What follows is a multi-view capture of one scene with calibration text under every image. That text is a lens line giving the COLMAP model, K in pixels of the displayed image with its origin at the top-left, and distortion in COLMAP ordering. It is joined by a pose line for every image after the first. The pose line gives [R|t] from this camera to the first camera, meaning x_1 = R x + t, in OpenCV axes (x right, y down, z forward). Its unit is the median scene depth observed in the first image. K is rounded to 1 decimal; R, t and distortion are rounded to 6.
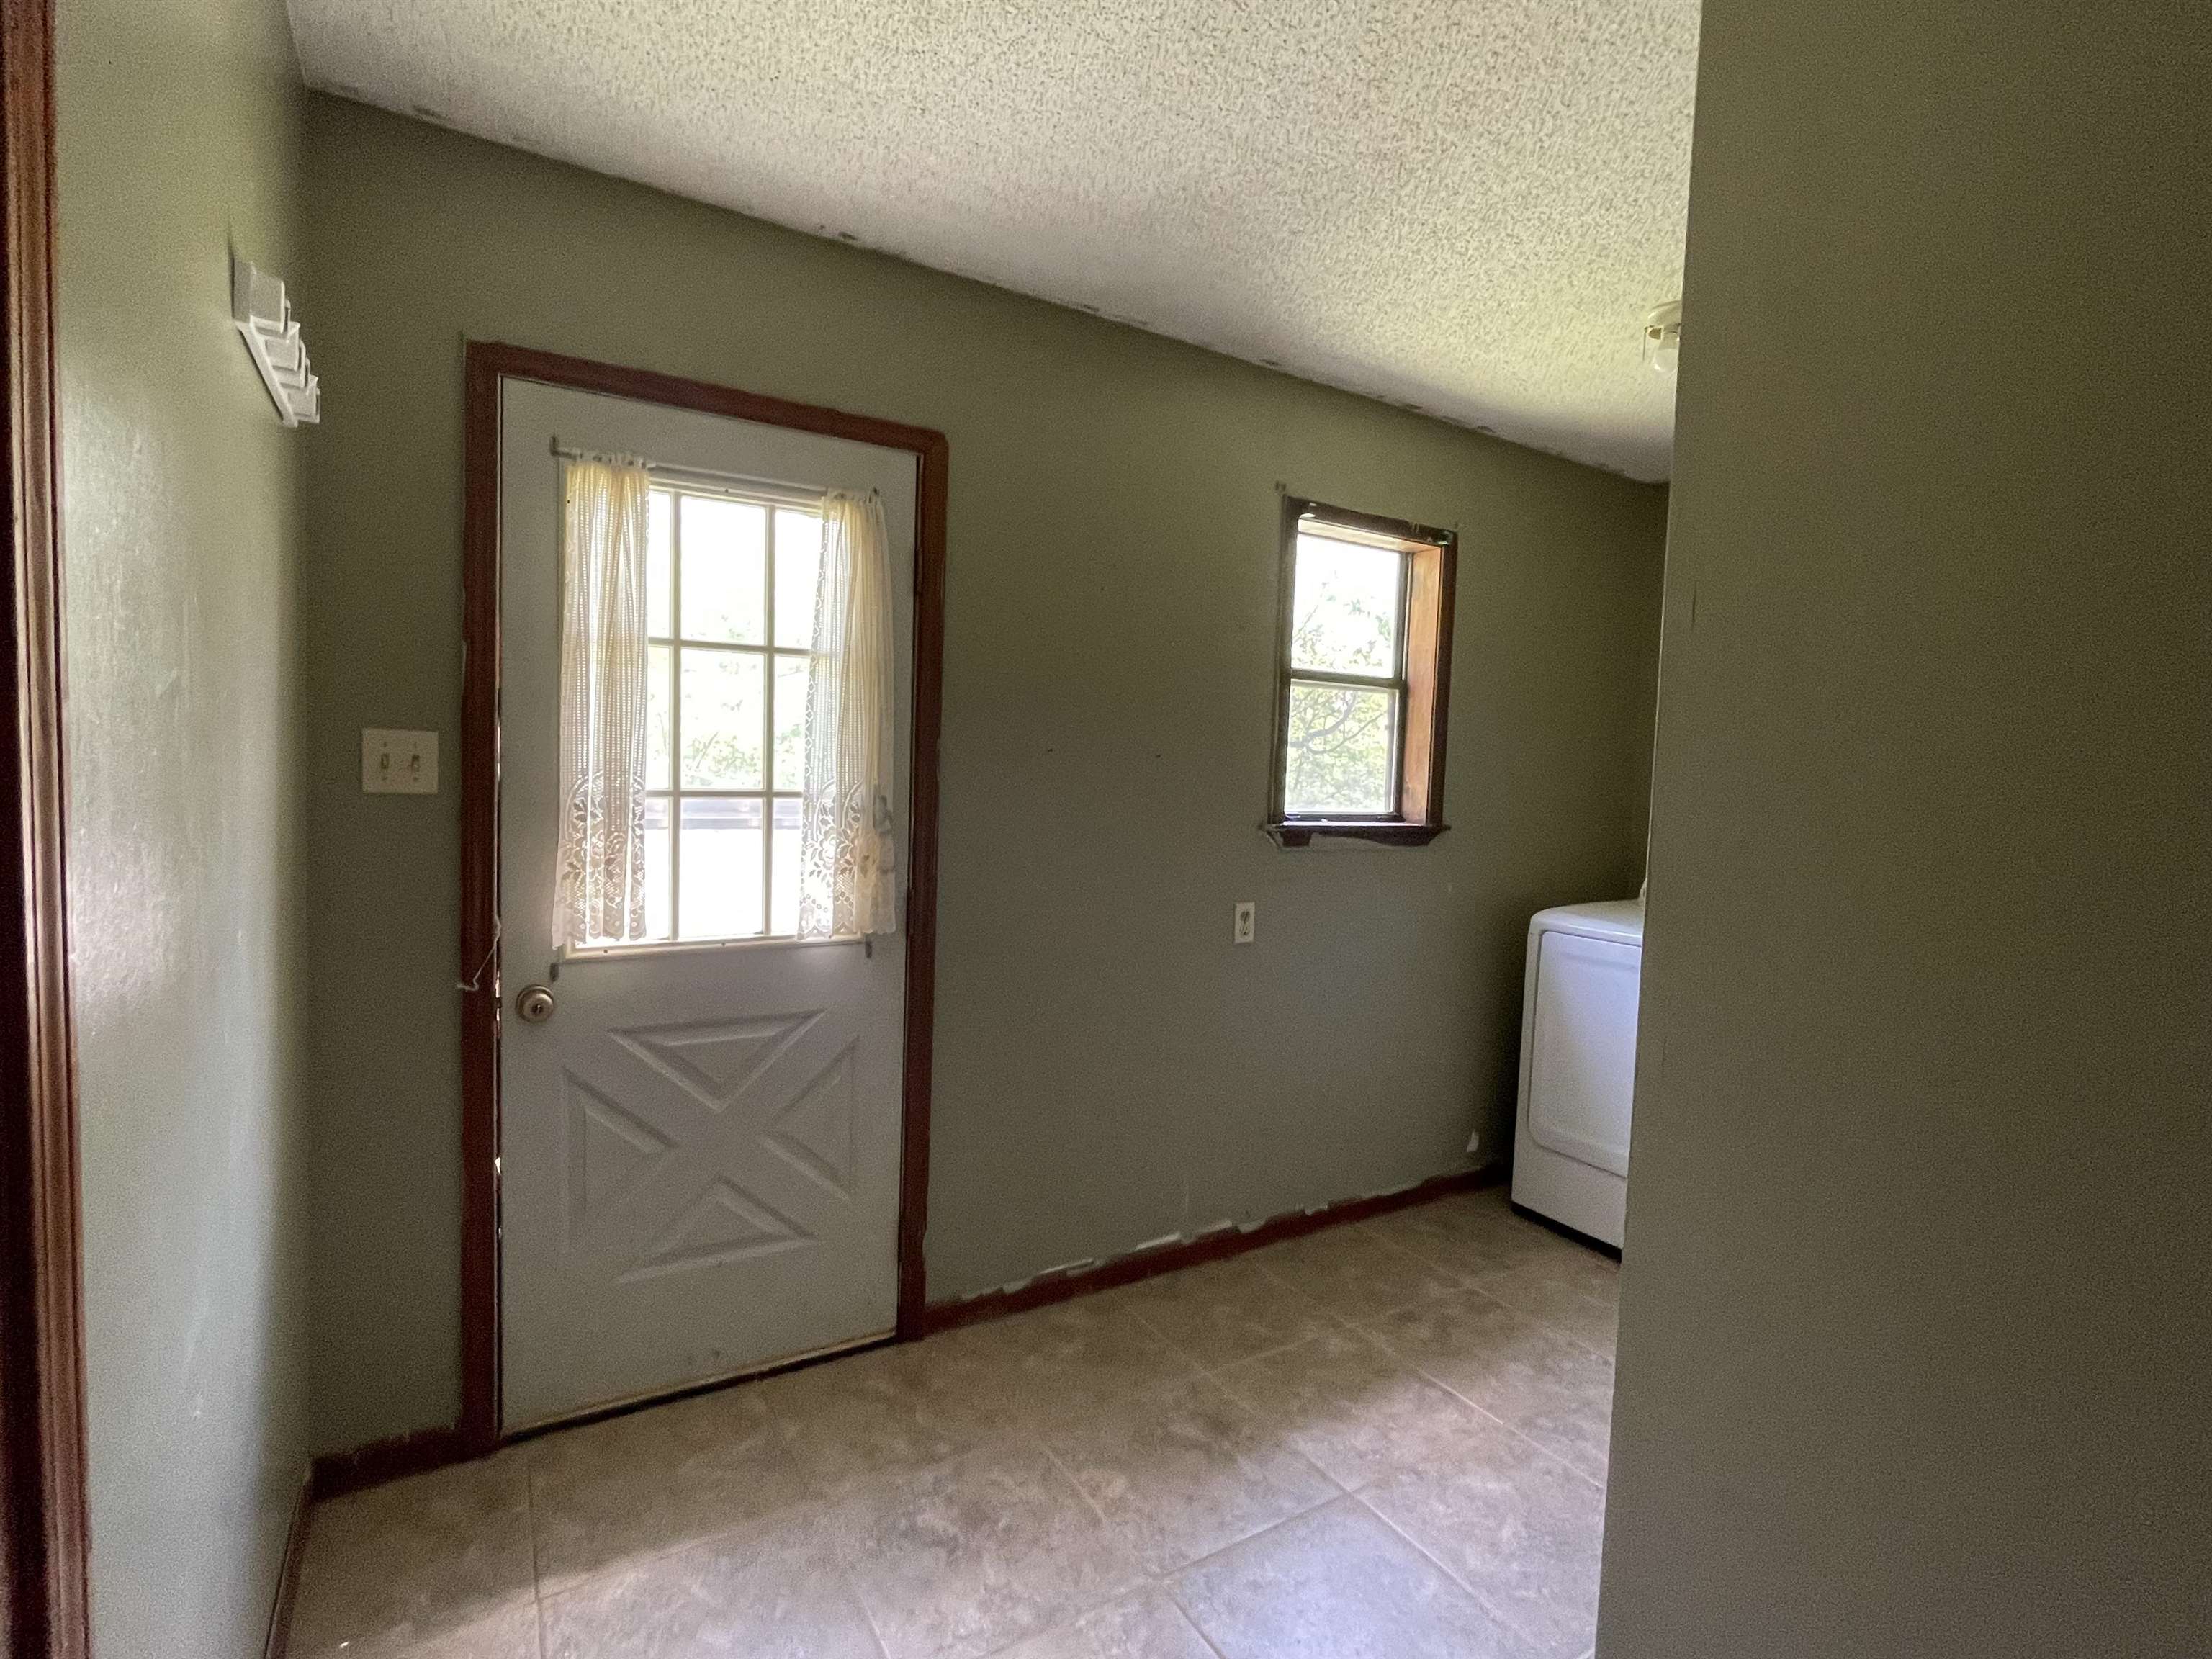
lens RADIAL K [[1045.9, 0, 1095.5], [0, 1045.9, 823.4], [0, 0, 1]] dist [0.001197, 0.000848]
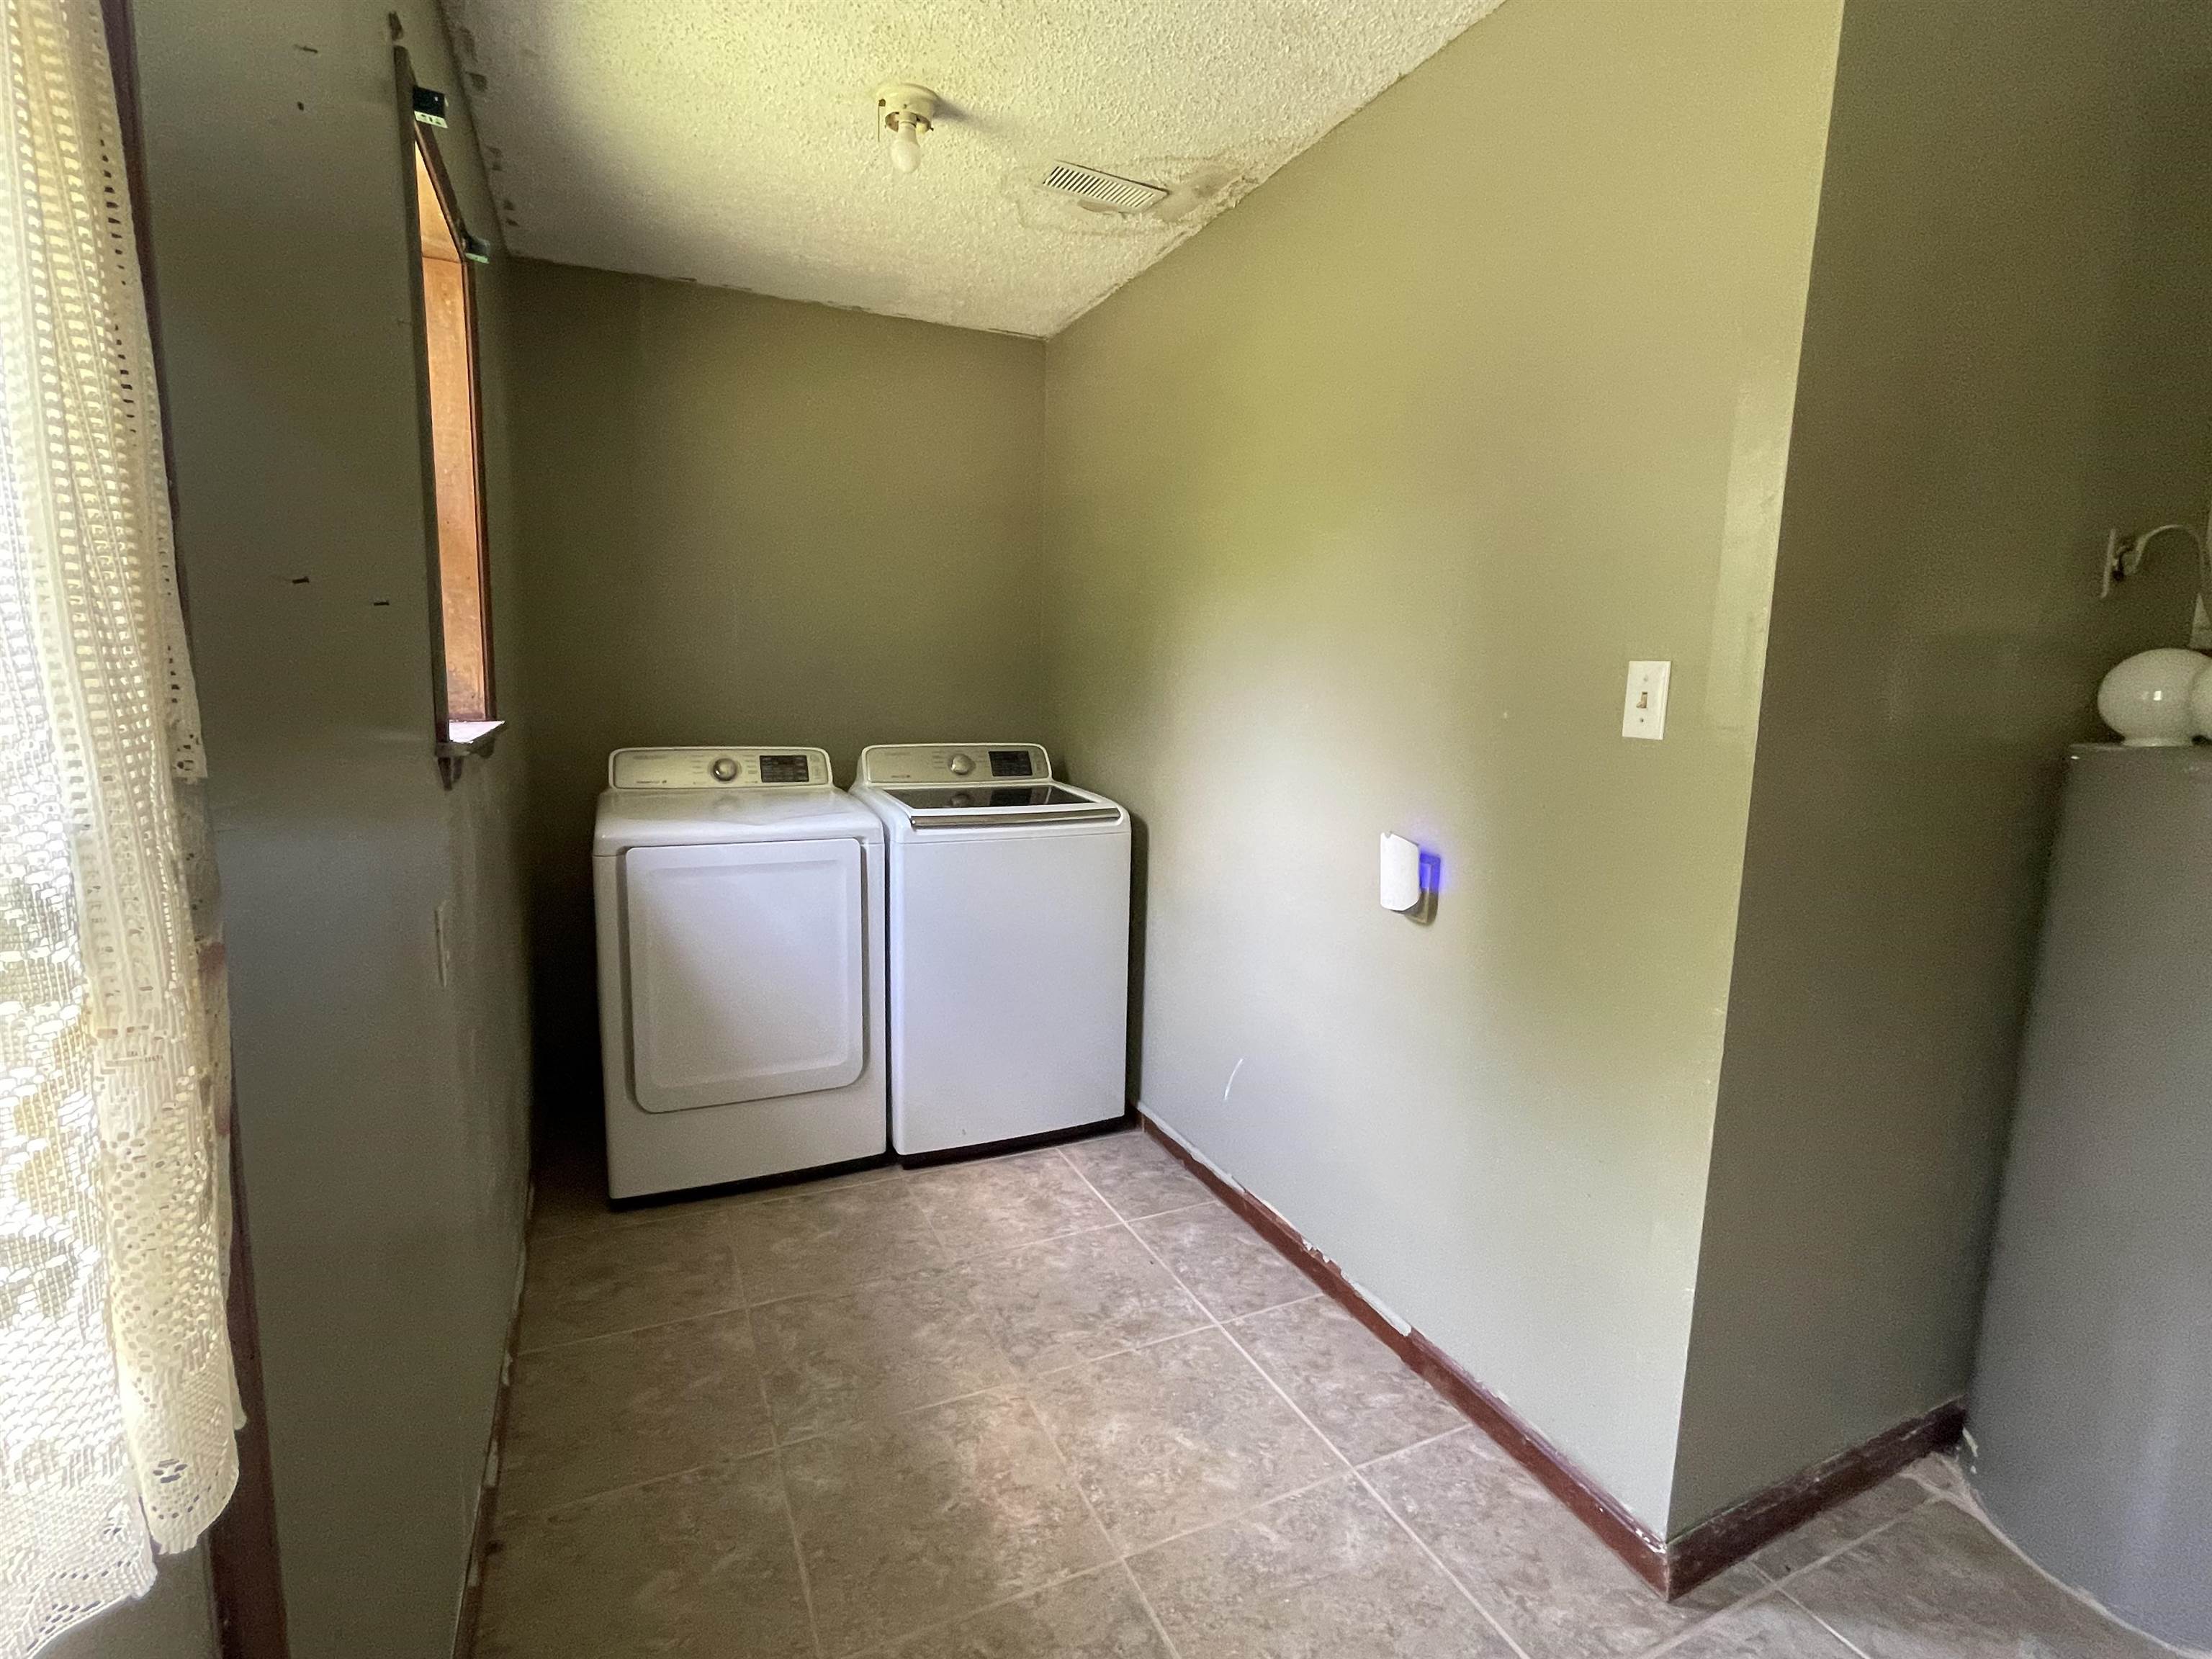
lens RADIAL K [[1045.9, 0, 1095.5], [0, 1045.9, 823.4], [0, 0, 1]] dist [0.001197, 0.000848]
pose [[0.123584, -0.169181, 0.977806, -0.359850], [0.031096, 0.985536, 0.166589, -0.042038], [-0.991847, 0.009819, 0.127057, 0.728366]]
